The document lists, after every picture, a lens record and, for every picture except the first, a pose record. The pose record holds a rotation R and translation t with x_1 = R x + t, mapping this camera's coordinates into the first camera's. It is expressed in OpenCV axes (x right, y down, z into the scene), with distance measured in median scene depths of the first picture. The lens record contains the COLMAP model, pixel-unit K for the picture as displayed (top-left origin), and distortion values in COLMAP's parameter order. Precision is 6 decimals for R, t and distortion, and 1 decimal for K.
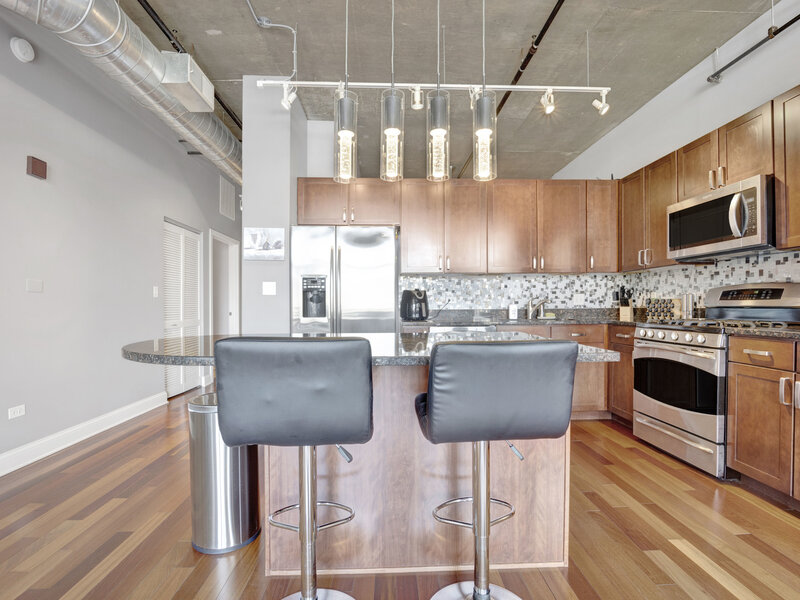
lens RADIAL K [[390.2, 0, 405.6], [0, 390.2, 303.2], [0, 0, 1]] dist [-0.020304, 0.000289]
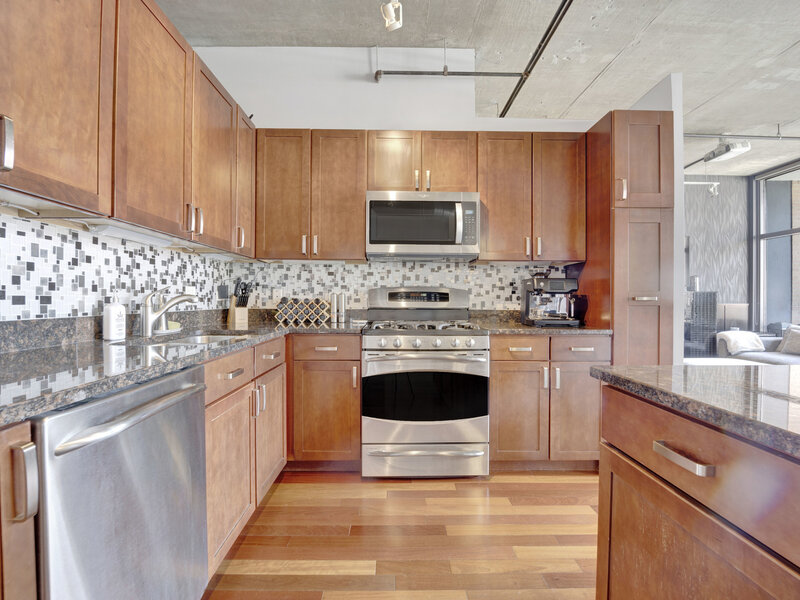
lens RADIAL K [[370.8, 0, 396.2], [0, 370.8, 301.3], [0, 0, 1]] dist [-0.022143, -0.000256]
pose [[0.035609, 0.006639, 0.999344, -0.130637], [-0.013102, 0.999895, -0.006176, -0.002177], [-0.999280, -0.012873, 0.035692, 0.852103]]
